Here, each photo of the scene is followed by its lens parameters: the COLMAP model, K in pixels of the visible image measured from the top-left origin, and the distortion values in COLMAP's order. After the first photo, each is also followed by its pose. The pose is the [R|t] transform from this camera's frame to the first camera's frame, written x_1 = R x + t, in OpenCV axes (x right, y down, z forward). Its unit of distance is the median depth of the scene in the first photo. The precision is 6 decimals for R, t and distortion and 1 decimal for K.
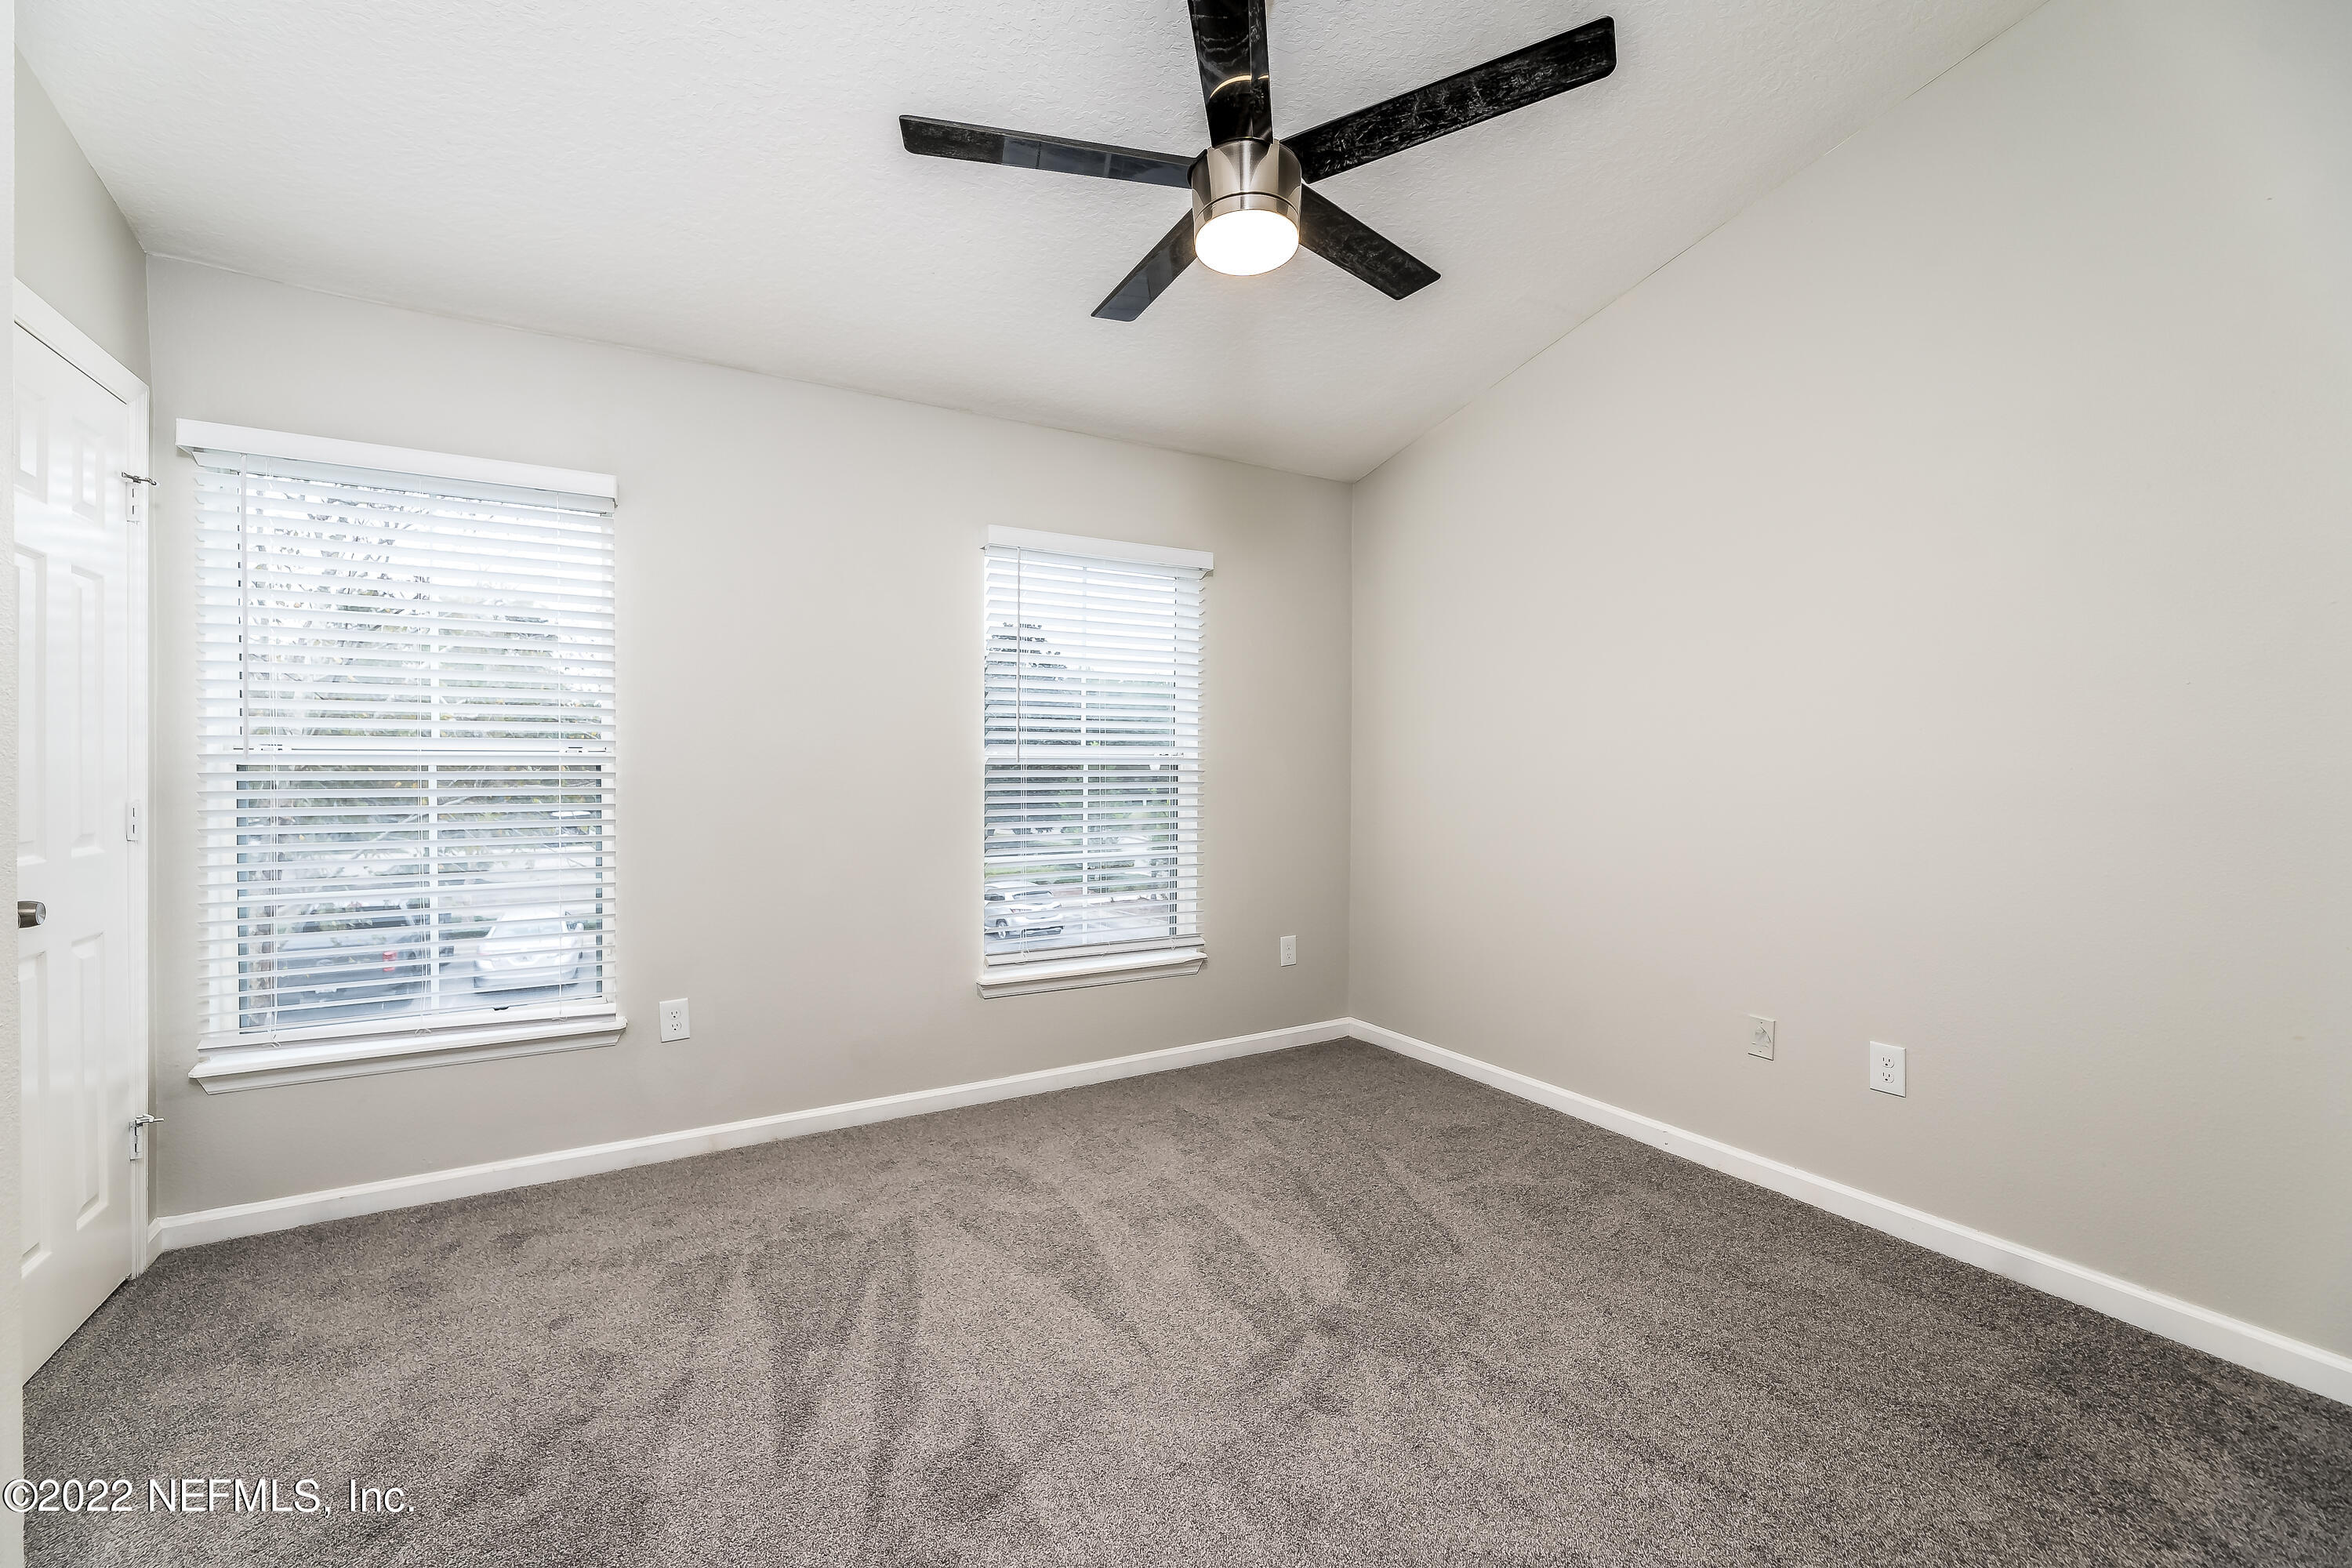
lens RADIAL K [[964.4, 0, 1165.5], [0, 964.4, 774.2], [0, 0, 1]] dist [0.000605, -0.000131]
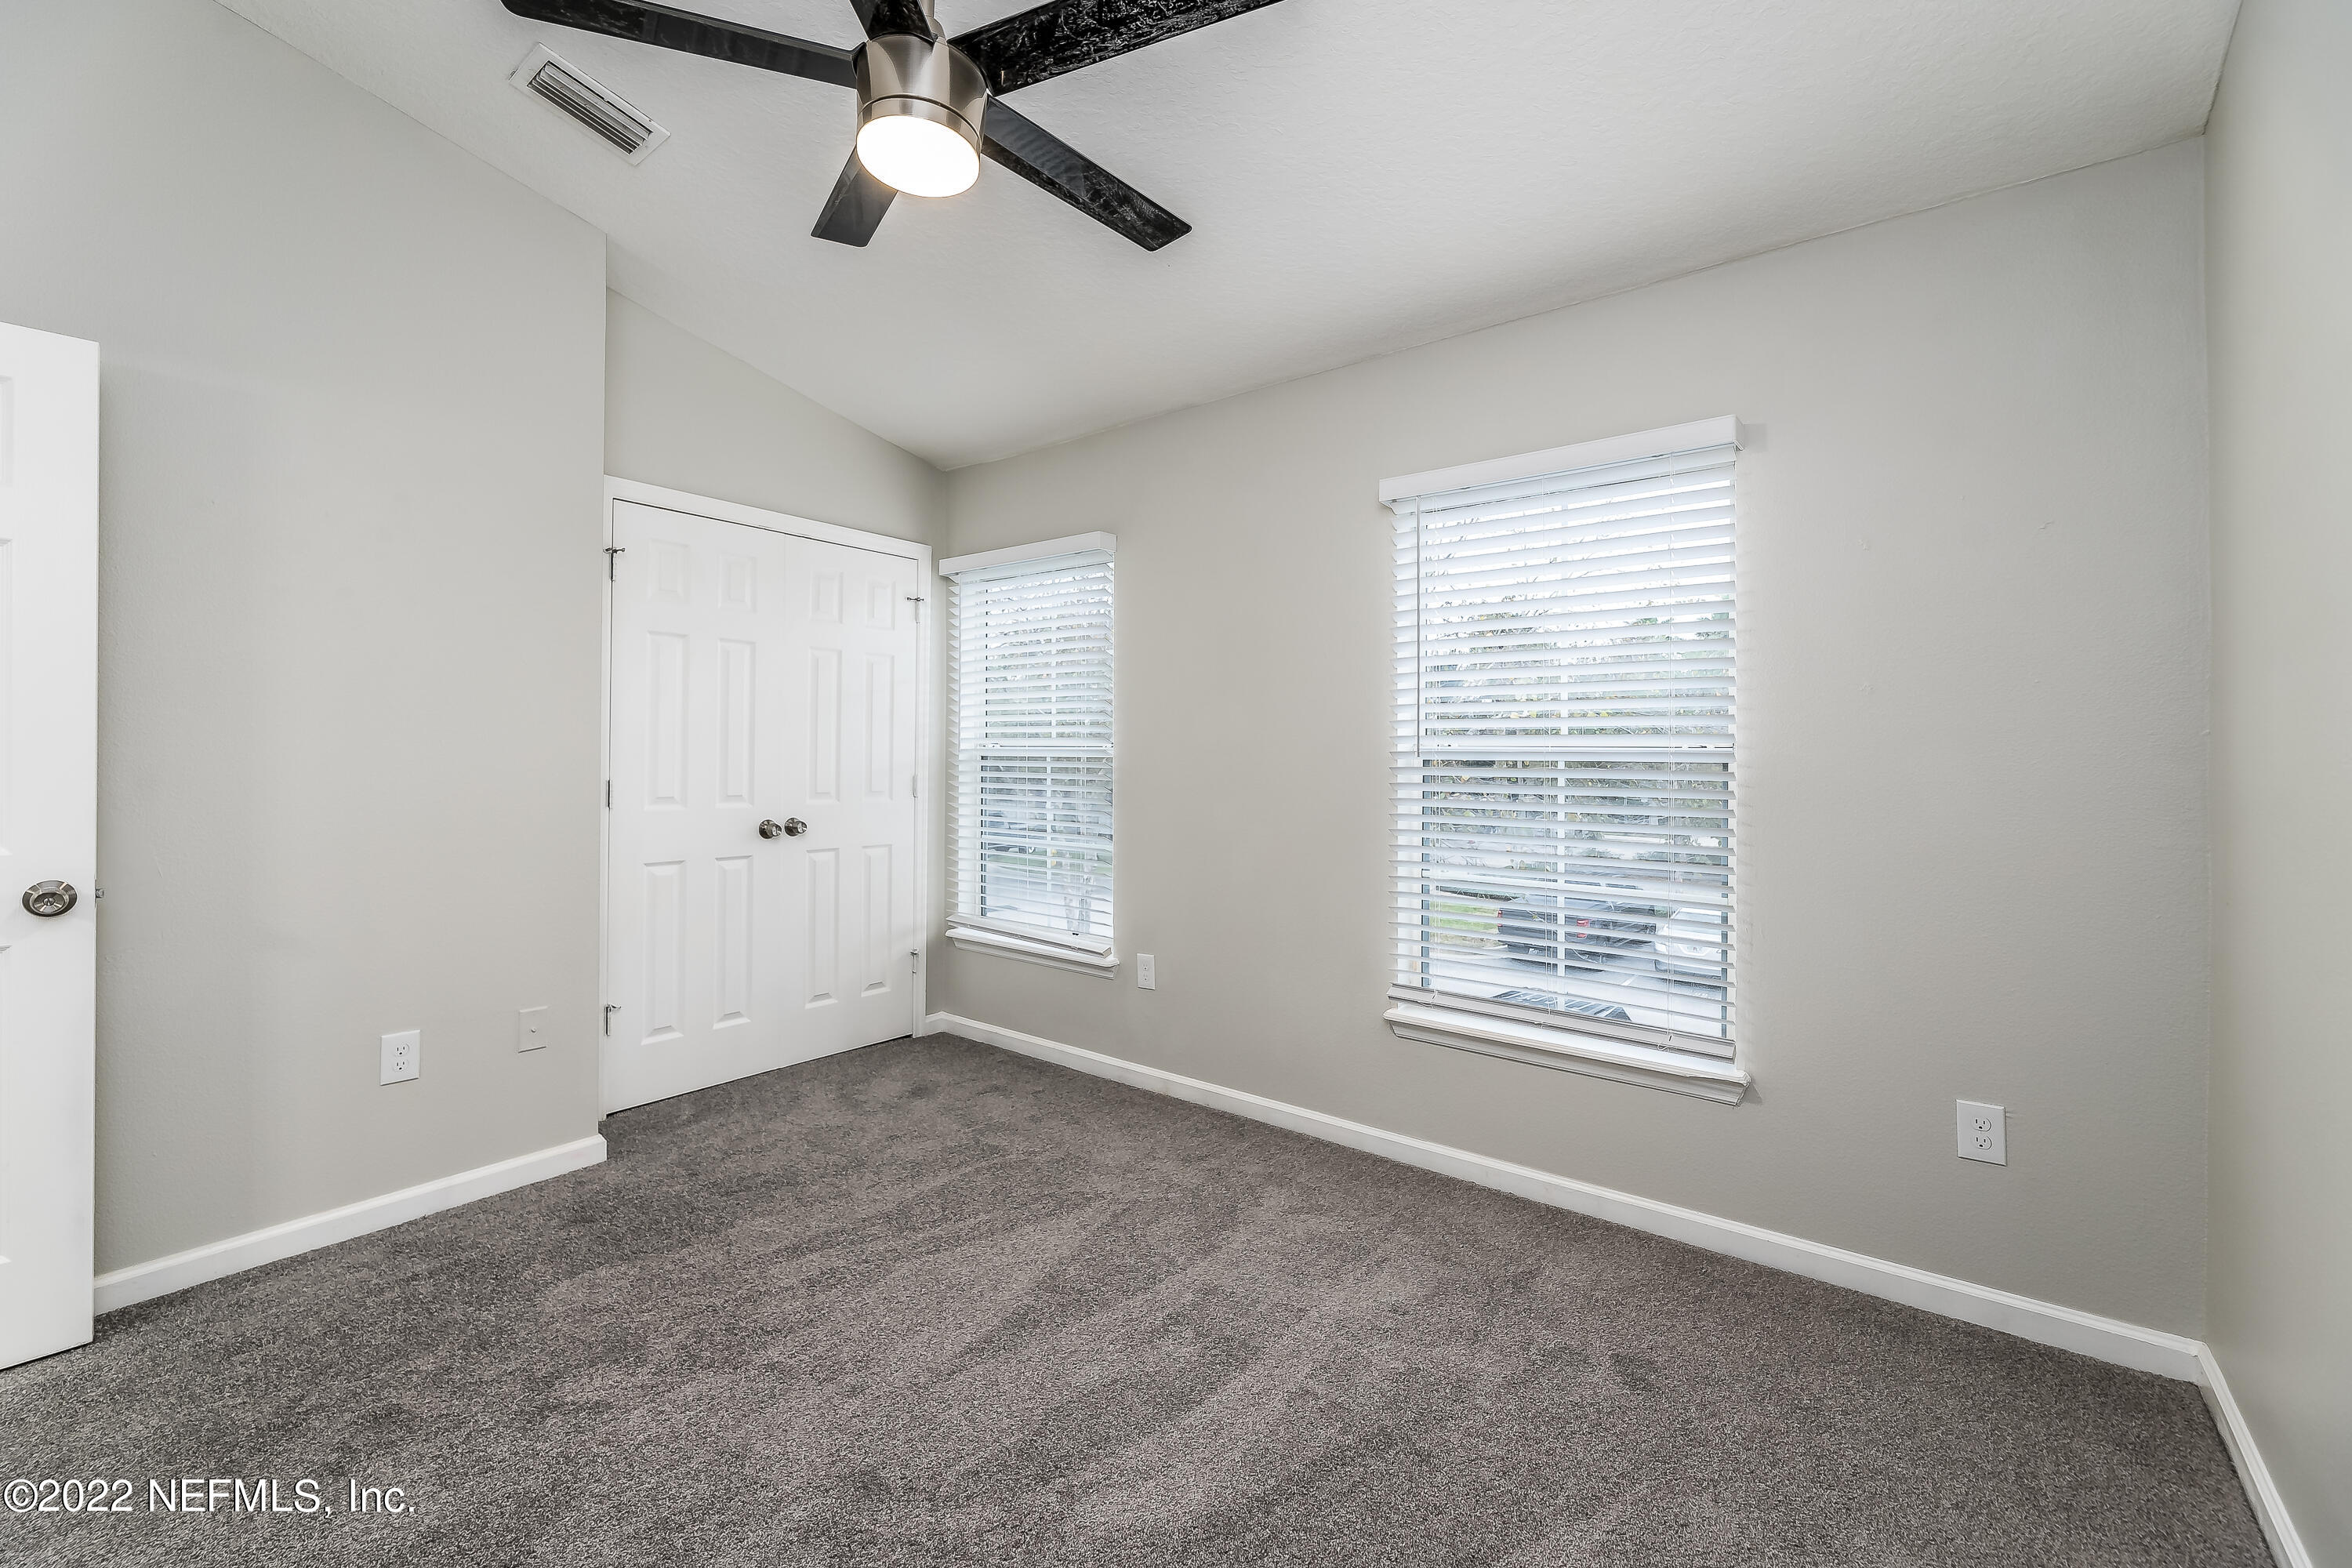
lens RADIAL K [[981.6, 0, 1159.0], [0, 981.6, 763.7], [0, 0, 1]] dist [0.000089, -0.000115]
pose [[0.366527, 0.010805, -0.930345, 0.720469], [-0.016391, 0.999852, 0.005155, -0.010288], [0.930263, 0.013359, 0.366650, 0.656883]]
